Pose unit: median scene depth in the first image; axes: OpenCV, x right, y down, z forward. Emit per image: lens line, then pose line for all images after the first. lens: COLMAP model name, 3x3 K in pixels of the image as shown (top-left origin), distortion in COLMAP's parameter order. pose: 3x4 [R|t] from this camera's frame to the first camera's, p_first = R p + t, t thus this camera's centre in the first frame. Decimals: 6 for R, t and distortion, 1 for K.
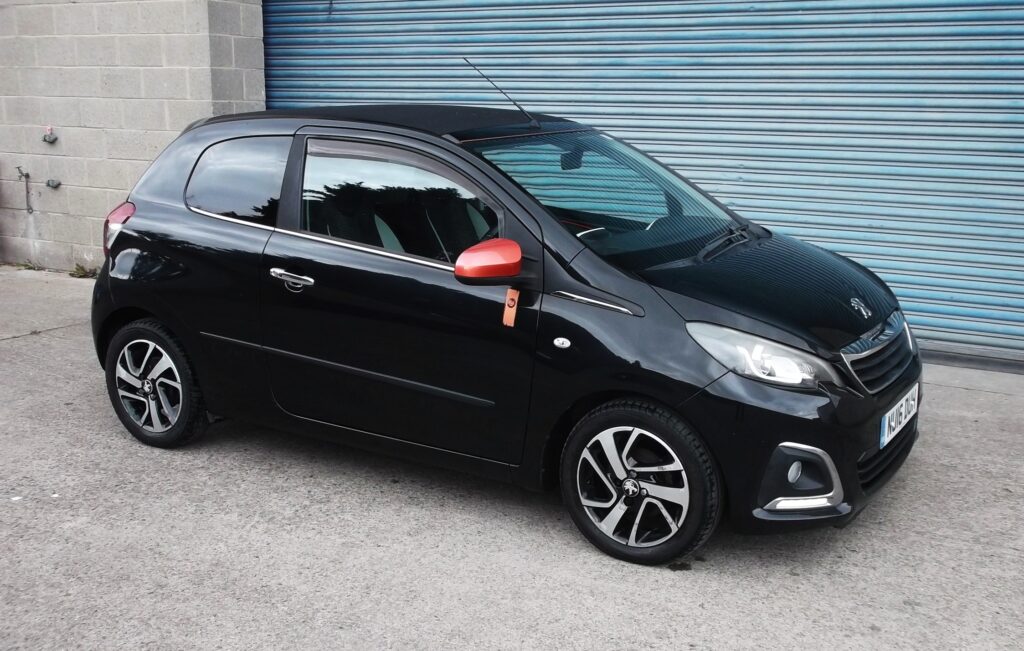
lens RADIAL K [[1131.6, 0, 561.1], [0, 1131.6, 370.2], [0, 0, 1]] dist [0.008279, 0.000000]
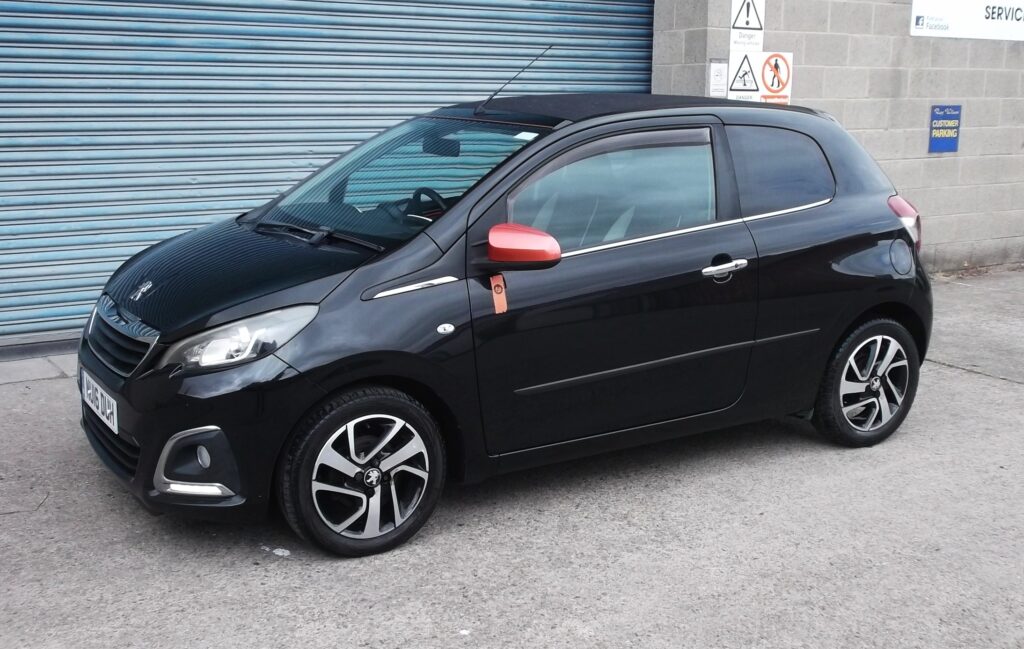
lens RADIAL K [[1131.6, 0, 518.1], [0, 1131.6, 349.7], [0, 0, 1]] dist [0.008279, 0.000000]
pose [[0.478113, -0.203625, 0.854368, -0.997780], [0.207235, 0.971442, 0.115557, -0.139834], [-0.853500, 0.121805, 0.506657, 0.571894]]
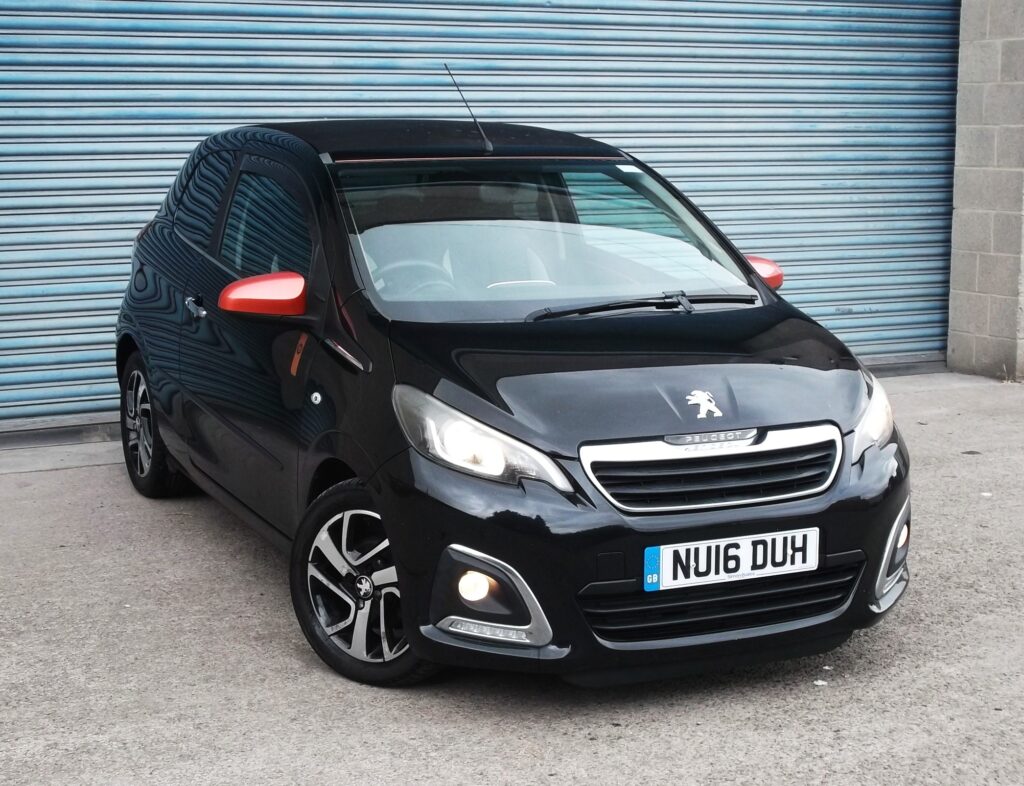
lens RADIAL K [[1727.3, 0, 528.6], [0, 1727.3, 420.7], [0, 0, 1]] dist [-0.015874, 0.000000]
pose [[0.554874, -0.158433, 0.816709, -1.397444], [0.202193, 0.977946, 0.052341, -0.135716], [-0.806990, 0.136090, 0.574671, 0.495707]]
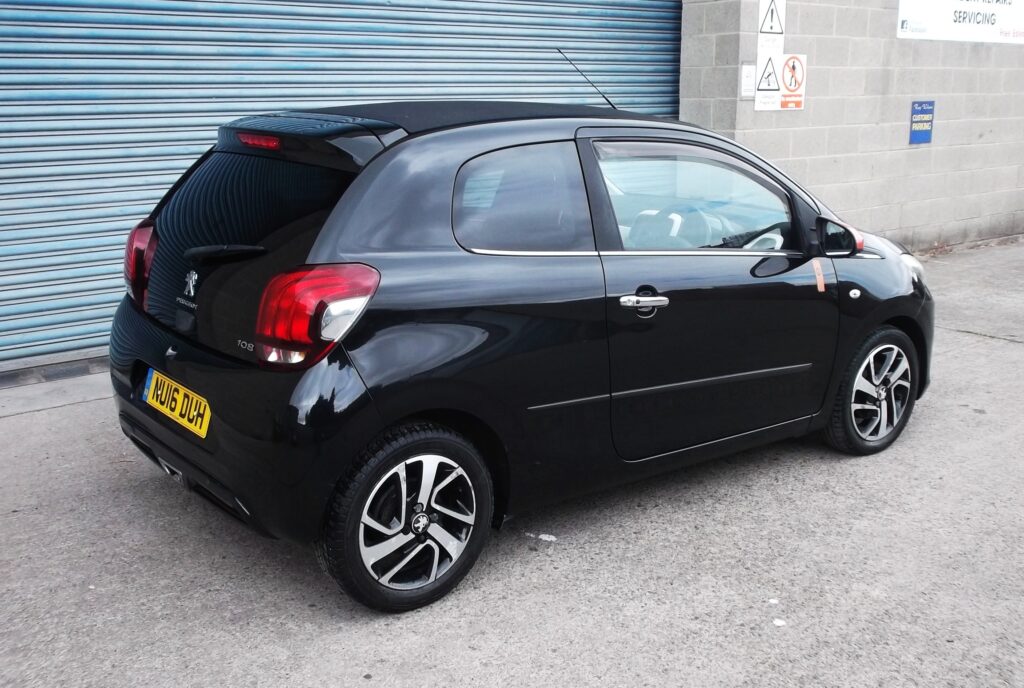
lens RADIAL K [[1062.6, 0, 514.5], [0, 1062.6, 360.6], [0, 0, 1]] dist [-0.007743, 0.000000]
pose [[0.376754, -0.243419, 0.893758, -1.117807], [0.229833, 0.959249, 0.164372, -0.210132], [-0.897348, 0.143487, 0.417346, 0.816402]]
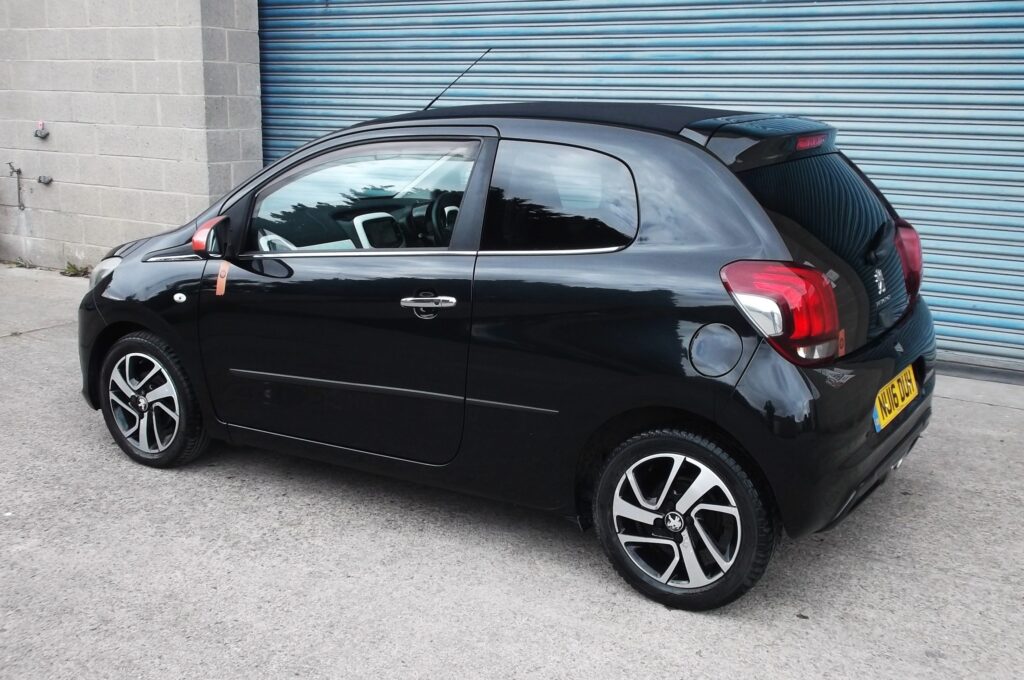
lens RADIAL K [[1119.1, 0, 545.3], [0, 1119.1, 364.3], [0, 0, 1]] dist [0.020919, 0.000000]
pose [[0.999643, 0.009390, -0.025014, 0.017566], [-0.009460, 0.999952, -0.002683, -0.014183], [0.024988, 0.002919, 0.999683, 0.083677]]
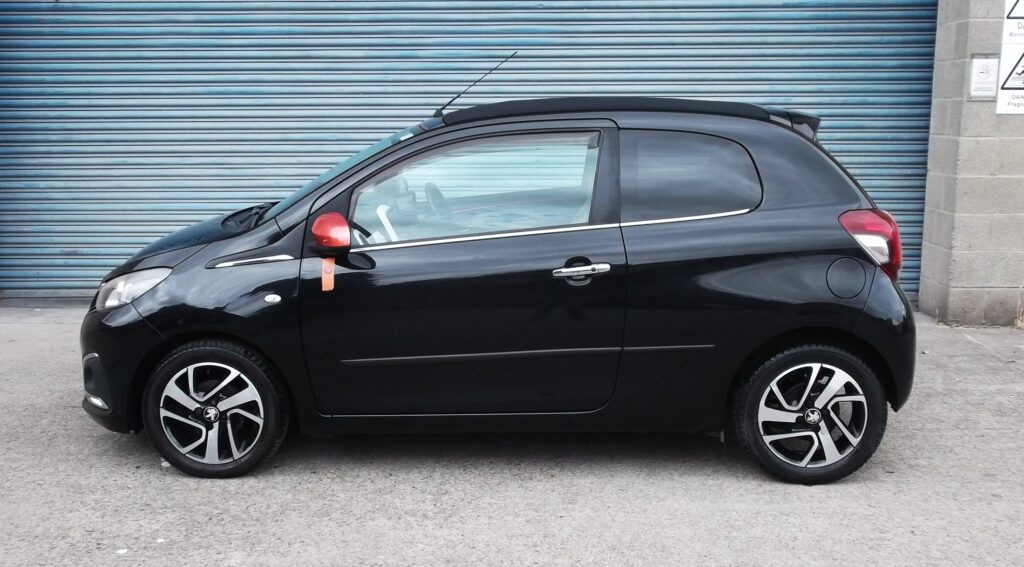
lens RADIAL K [[1138.3, 0, 534.3], [0, 1138.3, 331.4], [0, 0, 1]] dist [0.011349, 0.000000]
pose [[0.882711, -0.112366, 0.456285, -0.568612], [0.124494, 0.992214, 0.003505, -0.018323], [-0.453126, 0.053711, 0.889827, 0.061192]]
